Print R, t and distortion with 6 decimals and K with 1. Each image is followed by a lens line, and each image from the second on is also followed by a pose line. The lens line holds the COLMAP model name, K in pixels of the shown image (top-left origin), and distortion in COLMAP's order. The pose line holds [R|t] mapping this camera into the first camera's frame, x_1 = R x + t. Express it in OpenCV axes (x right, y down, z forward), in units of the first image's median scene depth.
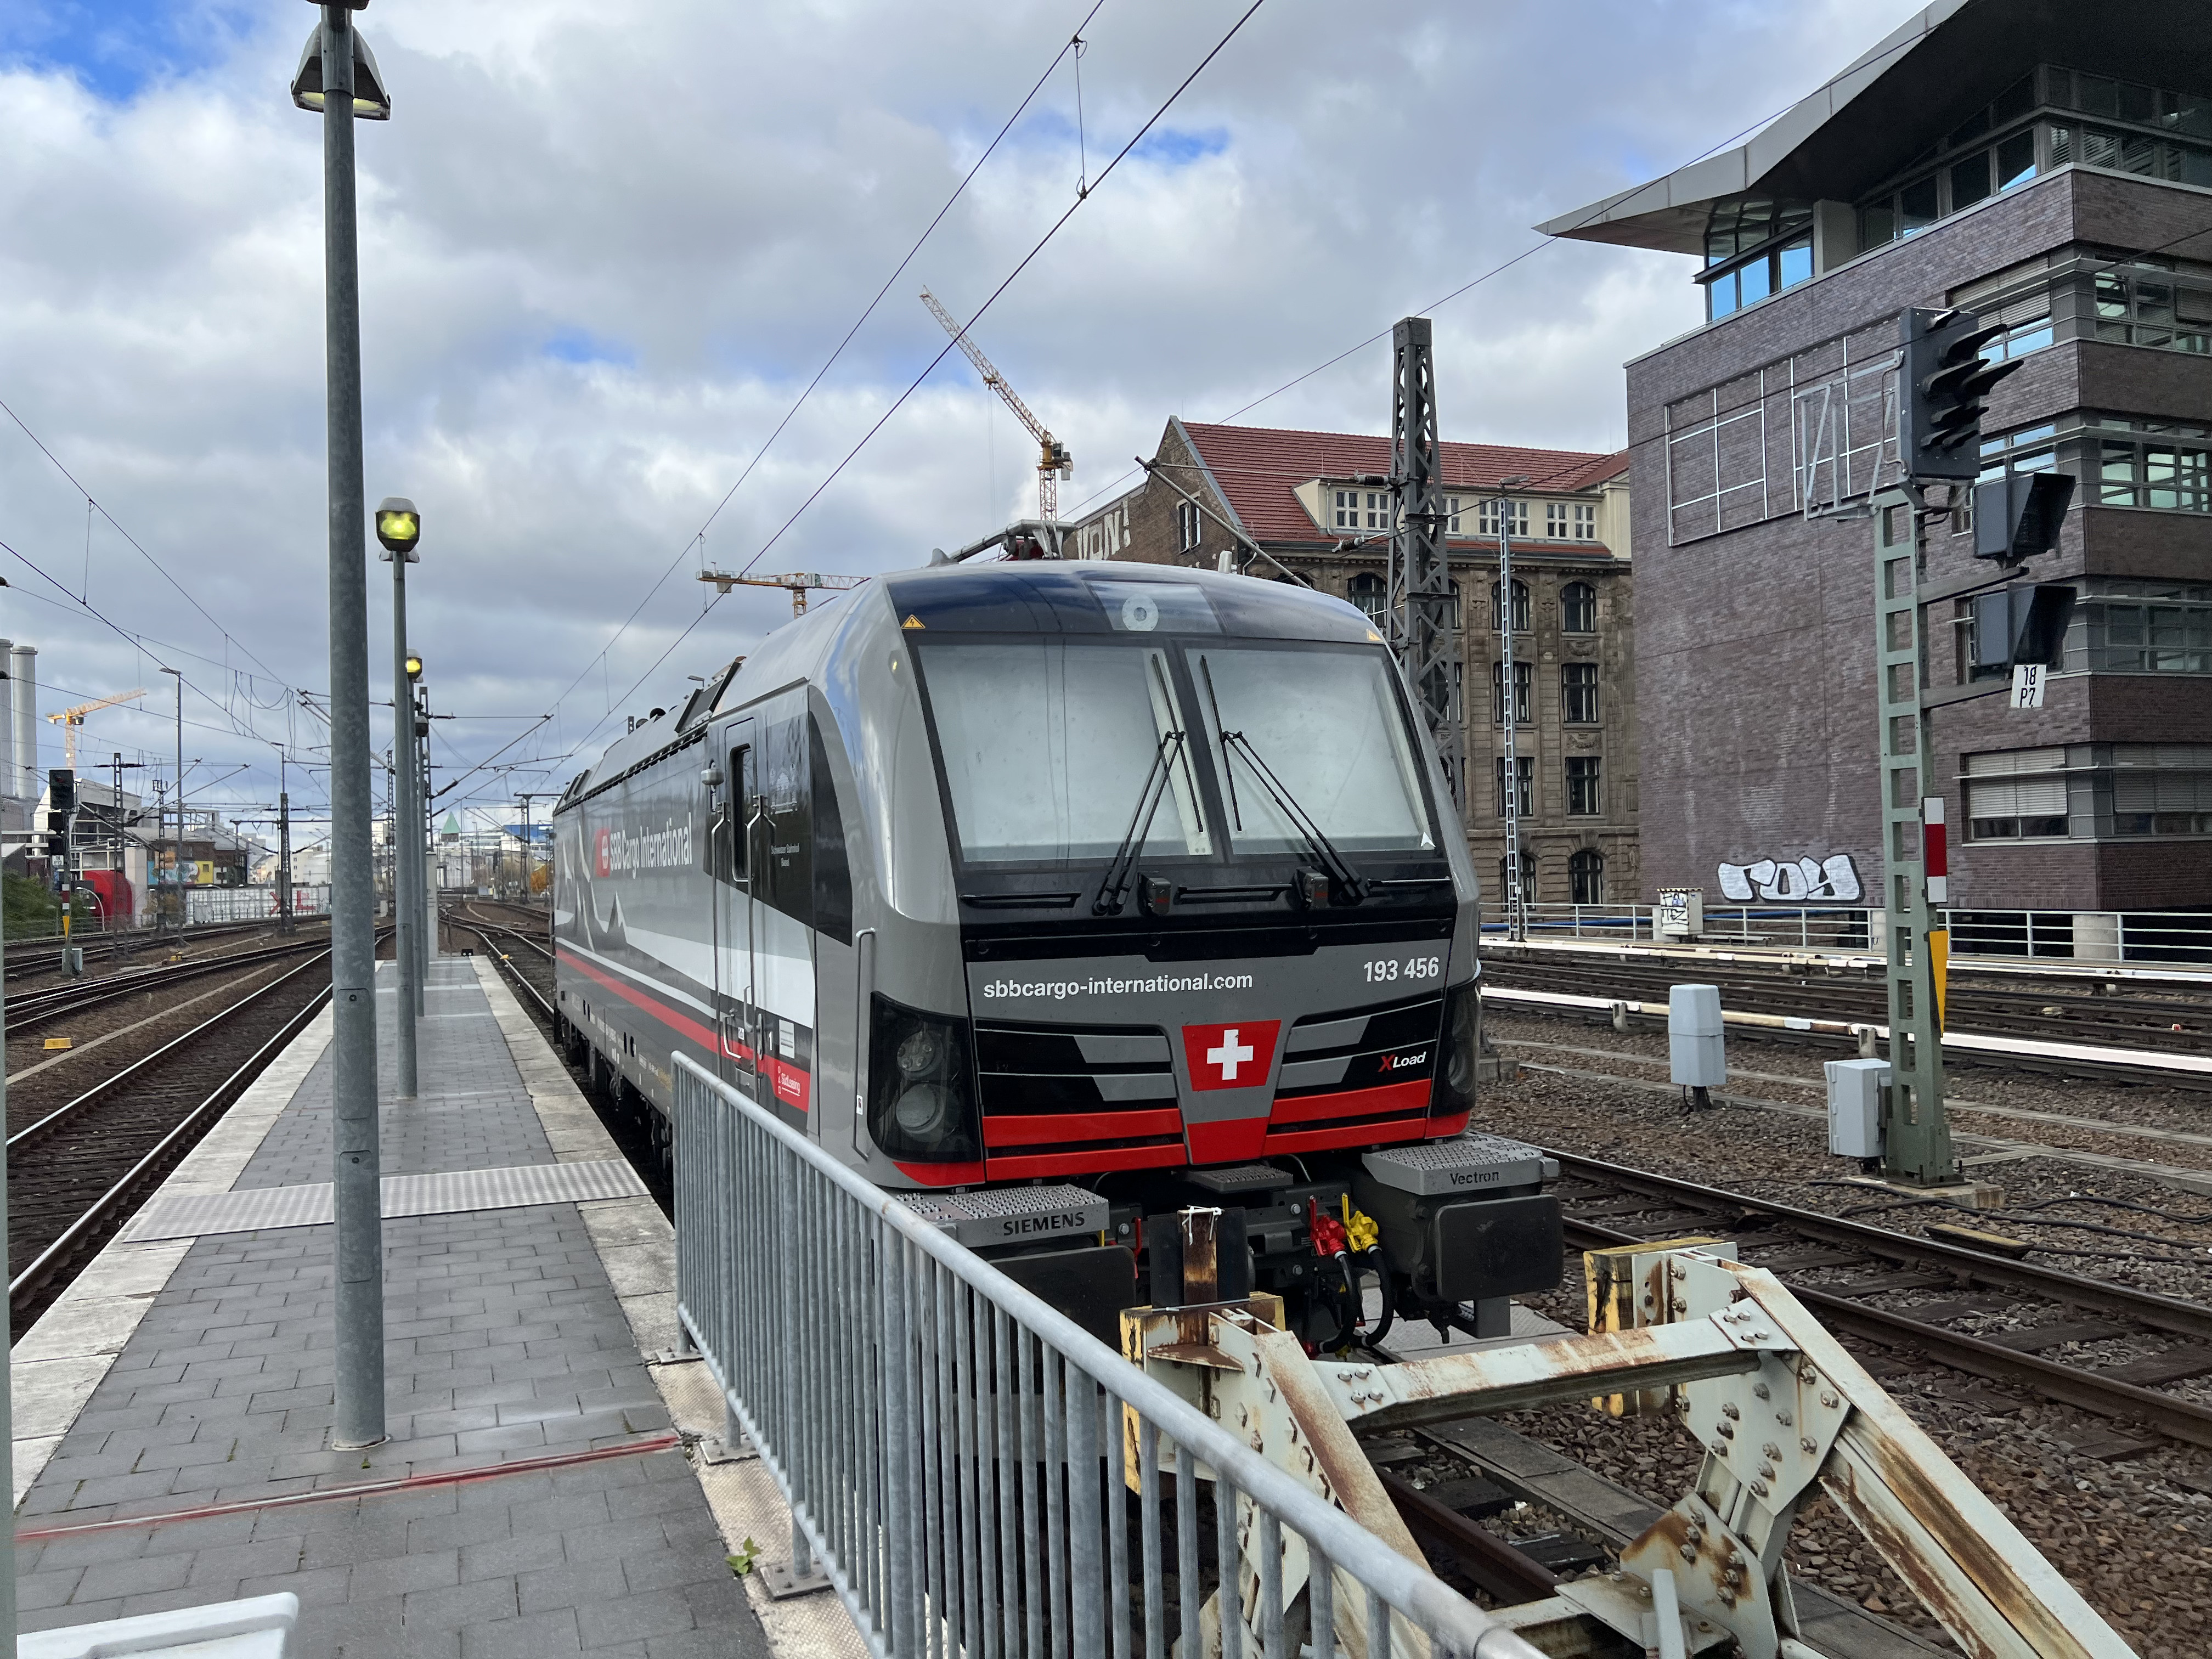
lens RADIAL K [[1655.7, 0, 1106.0], [0, 1655.7, 829.5], [0, 0, 1]] dist [0.046108, -0.045375]
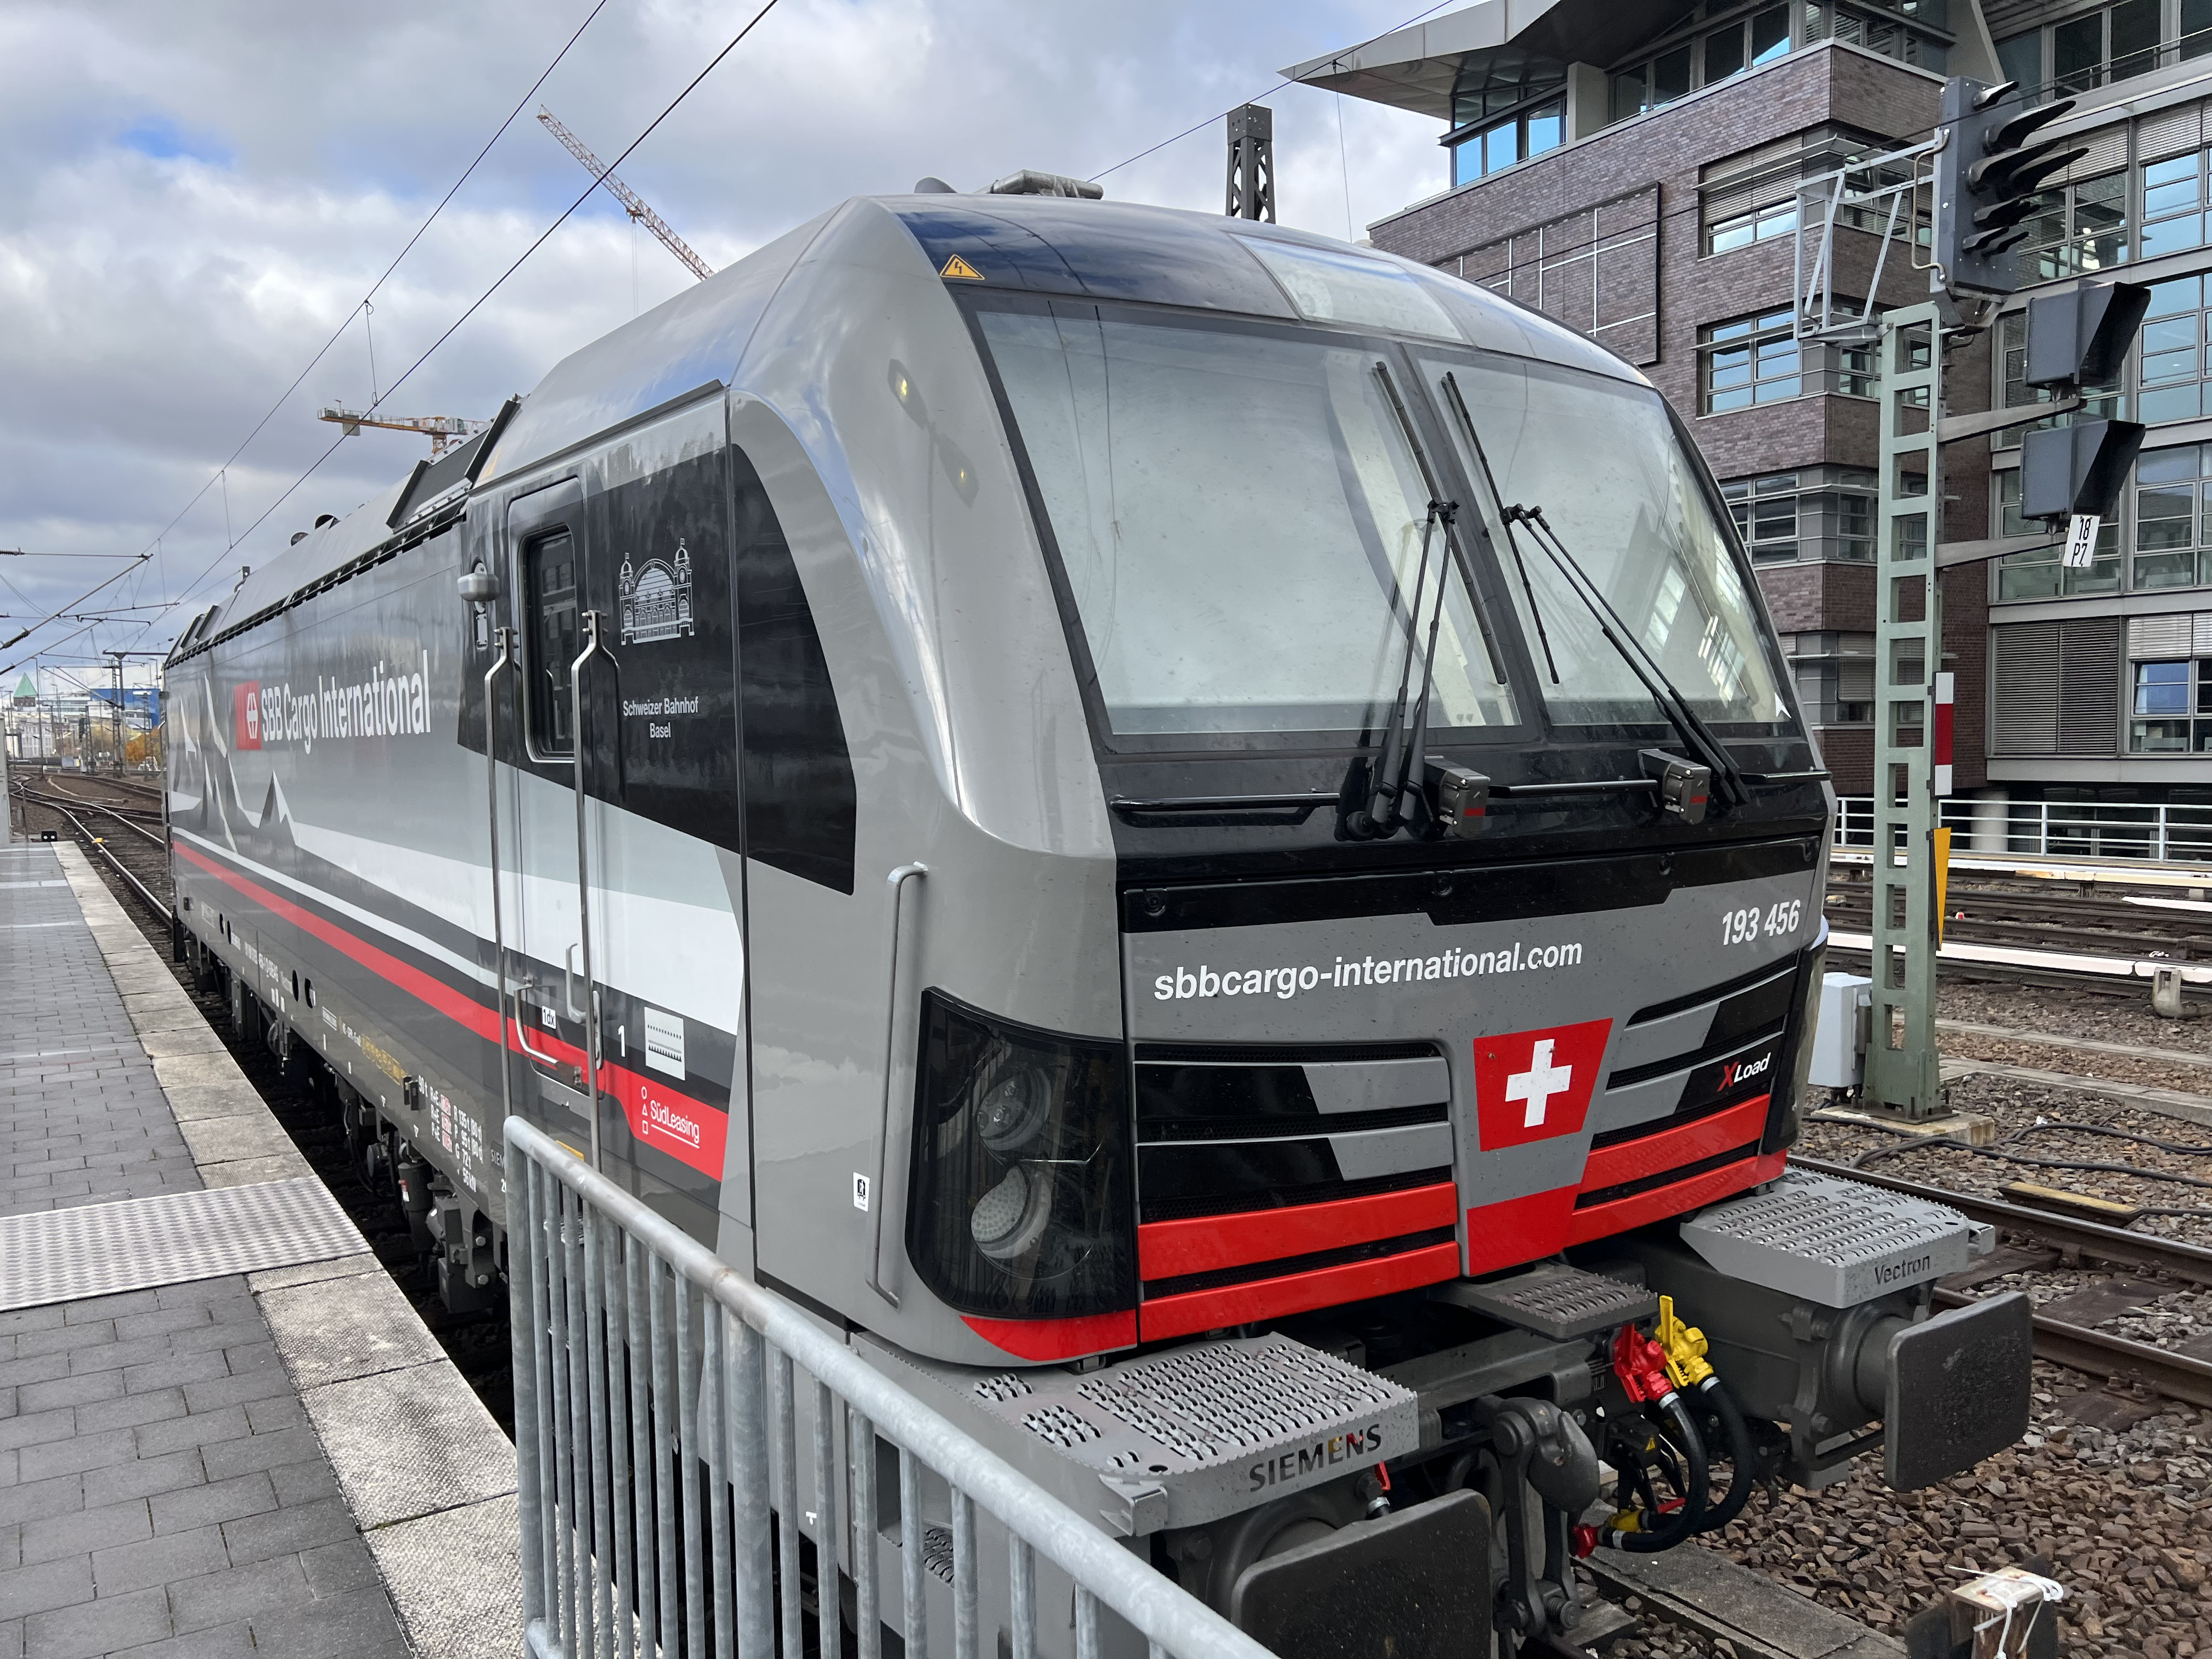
lens RADIAL K [[1655.8, 0, 1126.4], [0, 1655.8, 840.5], [0, 0, 1]] dist [0.043409, -0.040451]
pose [[0.978899, -0.001161, 0.204343, -0.074392], [-0.015138, 0.996824, 0.078182, 0.004866], [-0.203785, -0.079625, 0.975772, 0.201696]]
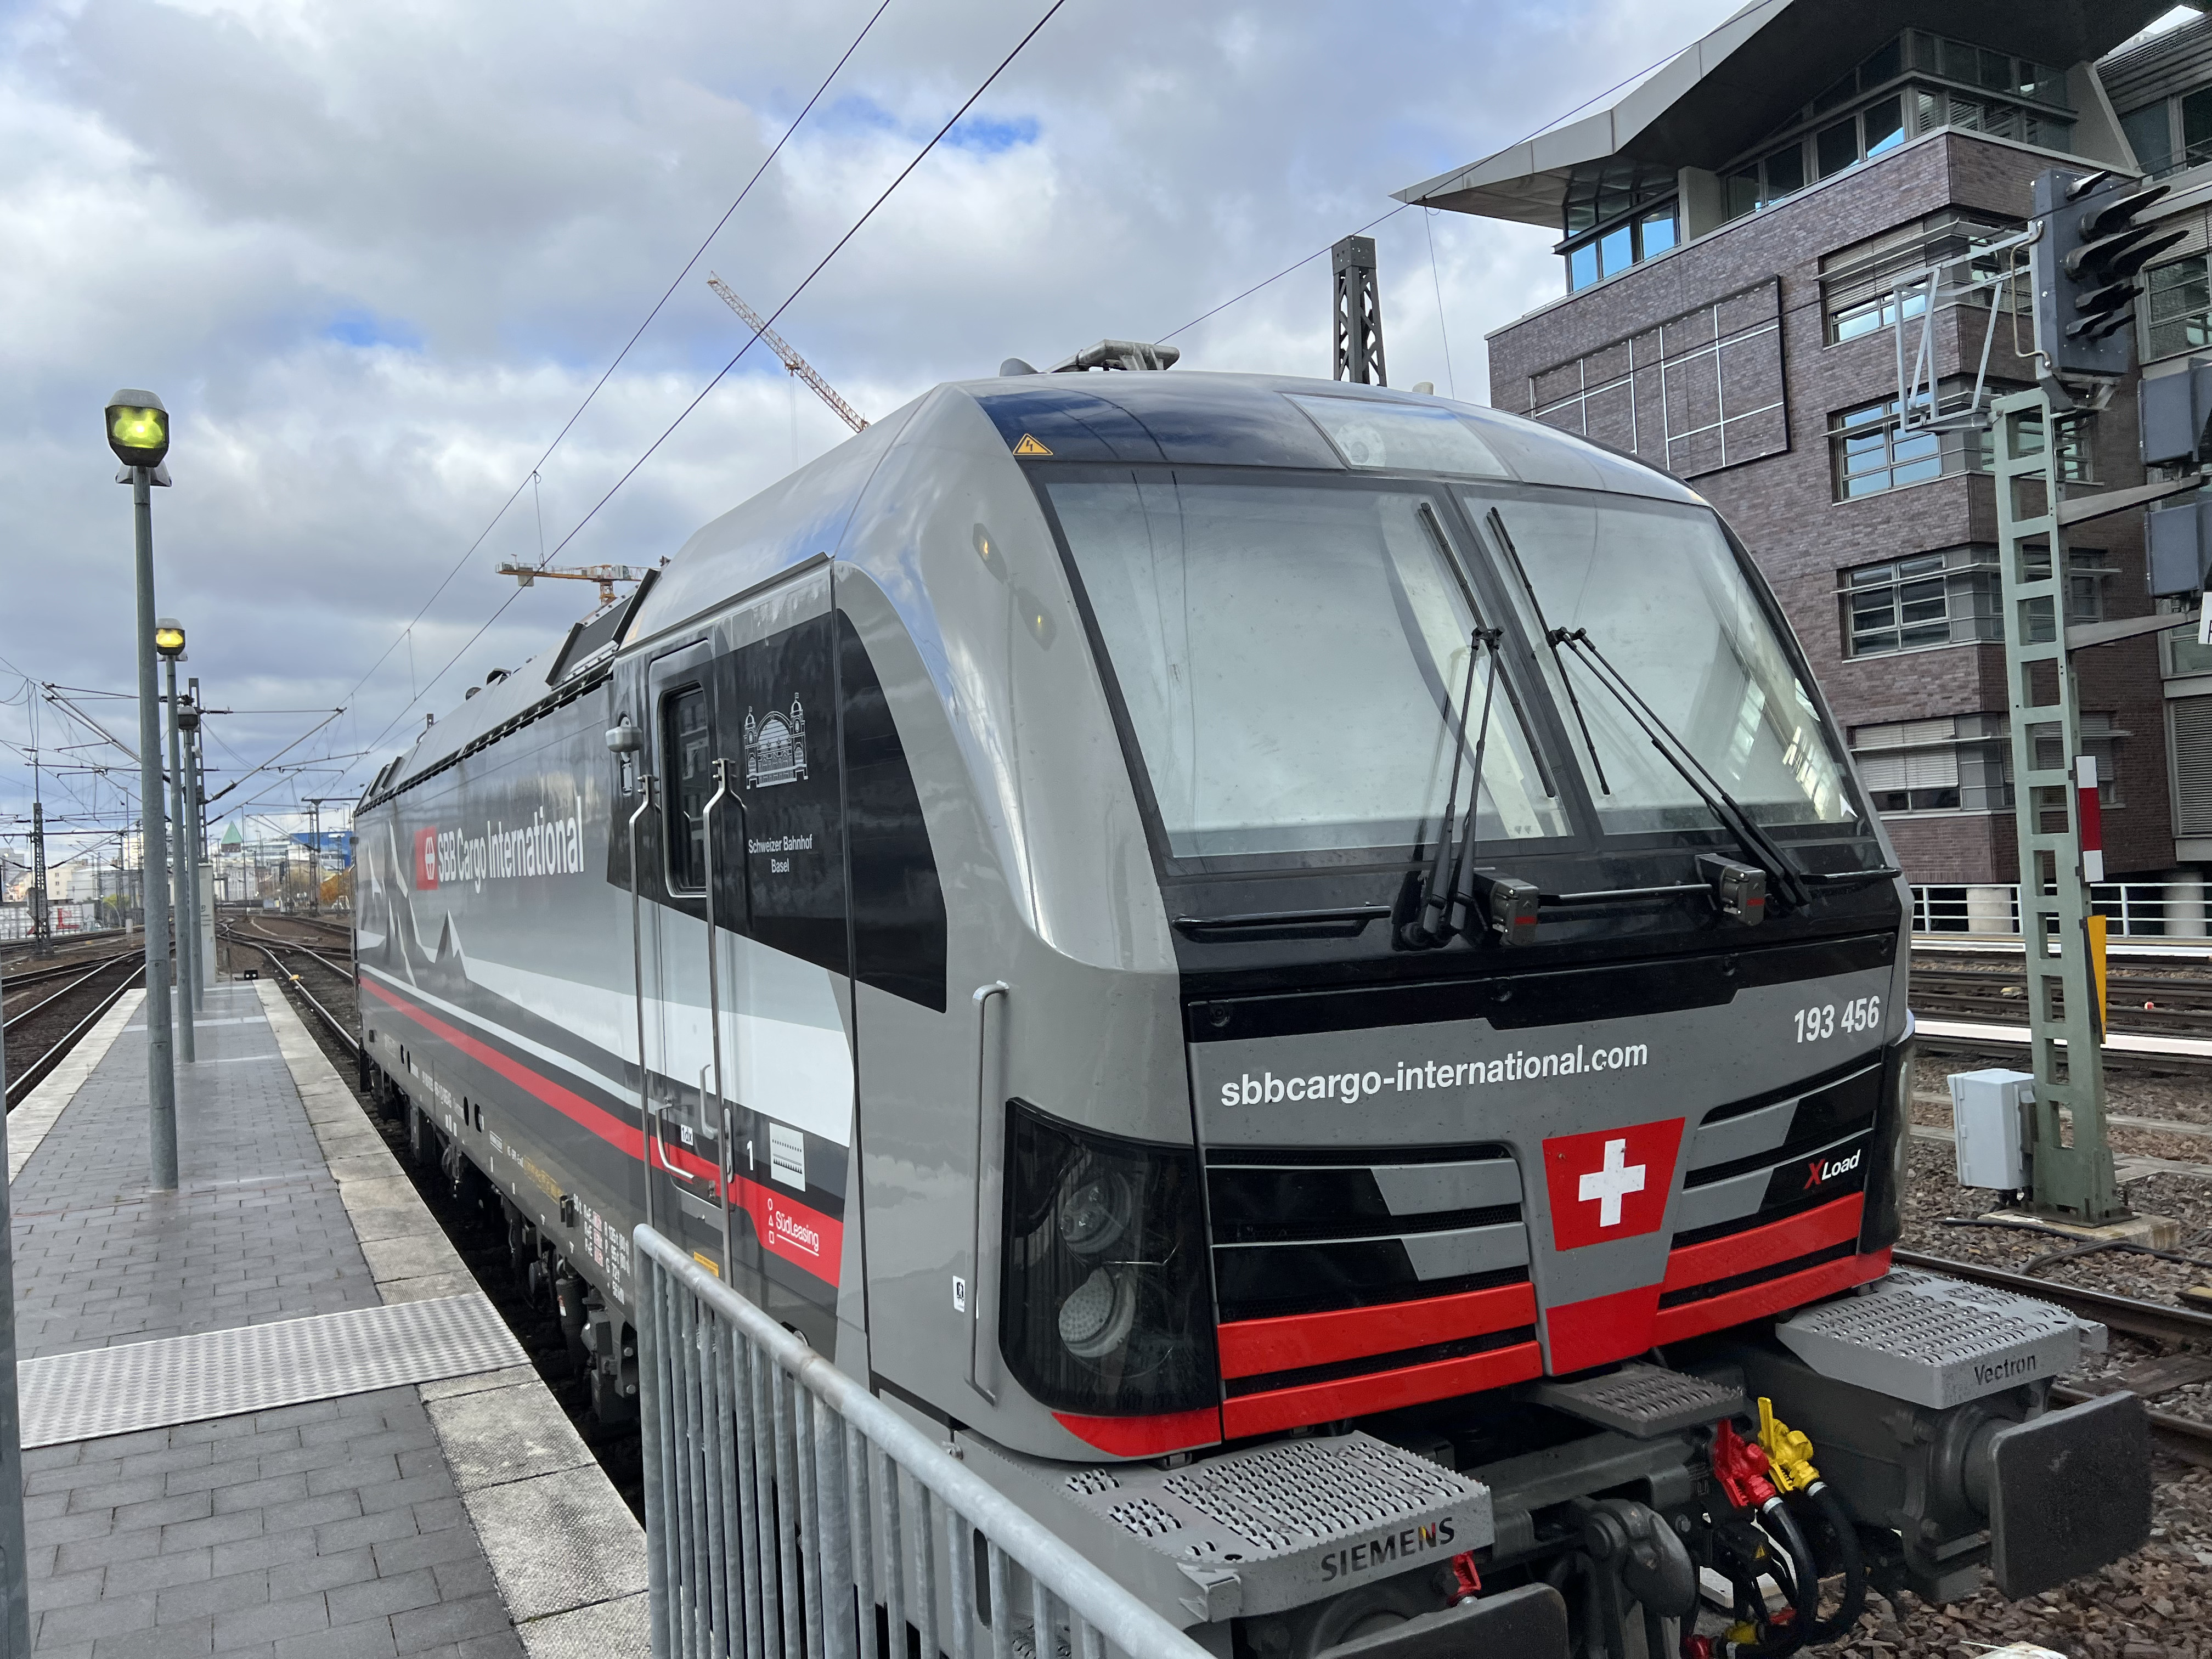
lens RADIAL K [[1658.5, 0, 1105.9], [0, 1658.5, 807.5], [0, 0, 1]] dist [0.035872, -0.032912]
pose [[0.994051, -0.019734, 0.107113, -0.067156], [0.020730, 0.999752, -0.008191, 0.002561], [-0.106925, 0.010363, 0.994213, 0.182926]]
